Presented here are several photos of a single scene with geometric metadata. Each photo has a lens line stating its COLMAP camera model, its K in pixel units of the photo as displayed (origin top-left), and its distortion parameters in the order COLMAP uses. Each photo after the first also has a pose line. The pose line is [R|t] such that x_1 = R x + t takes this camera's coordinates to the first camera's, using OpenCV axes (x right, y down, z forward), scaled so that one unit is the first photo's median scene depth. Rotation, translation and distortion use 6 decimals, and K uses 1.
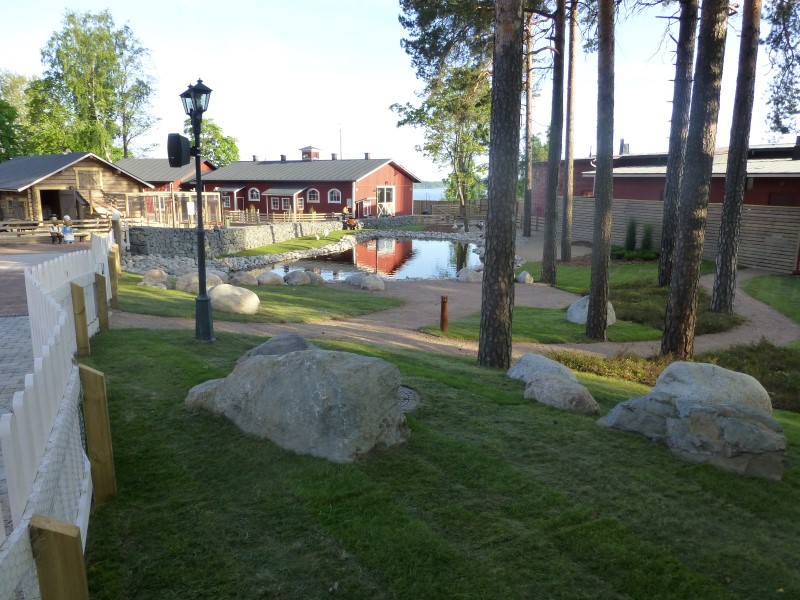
lens RADIAL K [[581.0, 0, 401.9], [0, 581.0, 305.3], [0, 0, 1]] dist [-0.030096, 0.002481]
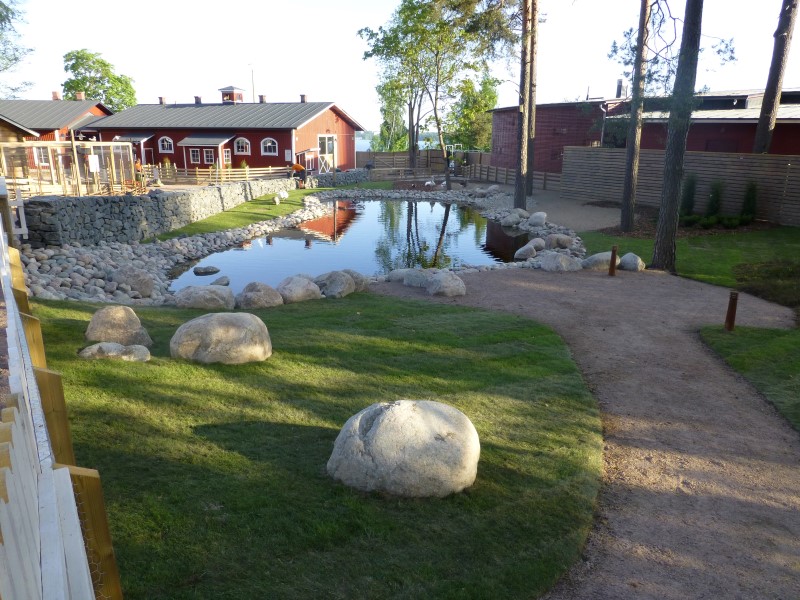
lens RADIAL K [[550.6, 0, 383.9], [0, 550.6, 296.4], [0, 0, 1]] dist [-0.022021, 0.002645]
pose [[0.985181, -0.045781, 0.165295, -0.093578], [0.032339, 0.996015, 0.083112, -0.032930], [-0.168442, -0.076534, 0.982736, 0.173382]]
